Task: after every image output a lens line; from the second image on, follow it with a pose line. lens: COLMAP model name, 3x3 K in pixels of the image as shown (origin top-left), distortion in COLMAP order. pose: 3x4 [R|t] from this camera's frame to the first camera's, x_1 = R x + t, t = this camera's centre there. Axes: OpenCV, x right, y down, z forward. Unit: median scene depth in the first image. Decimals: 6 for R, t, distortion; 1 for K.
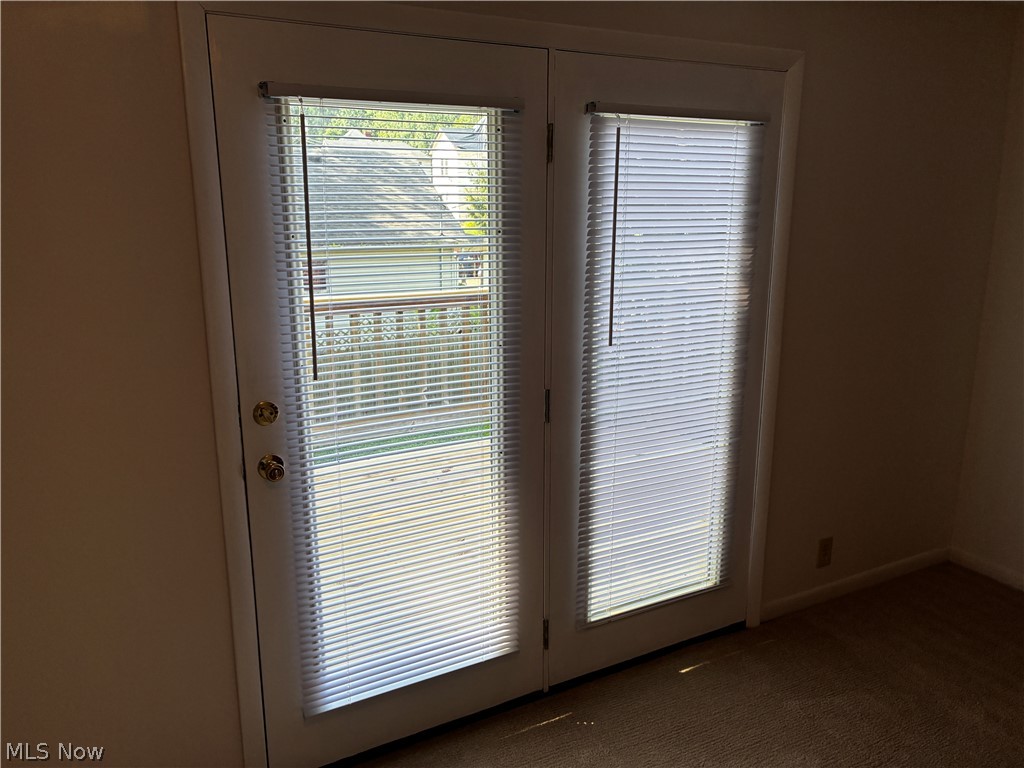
lens RADIAL K [[773.3, 0, 510.4], [0, 773.3, 383.2], [0, 0, 1]] dist [0.042210, -0.057055]
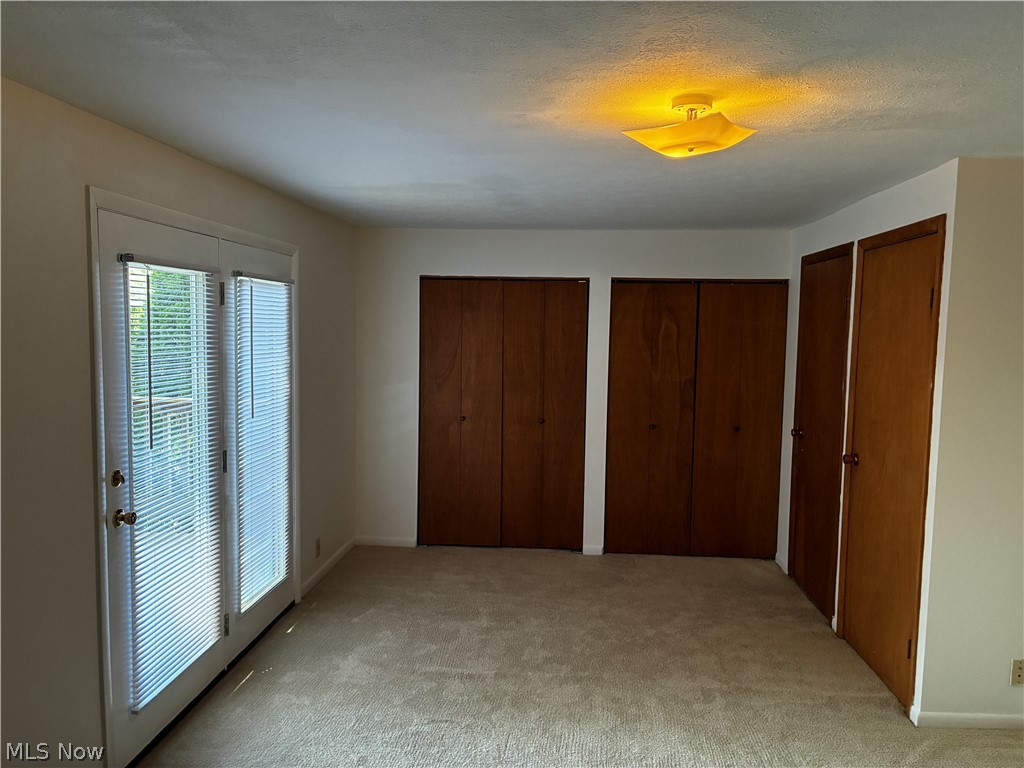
lens RADIAL K [[773.3, 0, 512.9], [0, 773.3, 386.1], [0, 0, 1]] dist [0.042210, -0.057055]
pose [[0.542624, -0.055828, 0.838118, -0.840305], [0.176000, 0.983197, -0.048456, 0.053380], [-0.821330, 0.173802, 0.543332, -0.286031]]
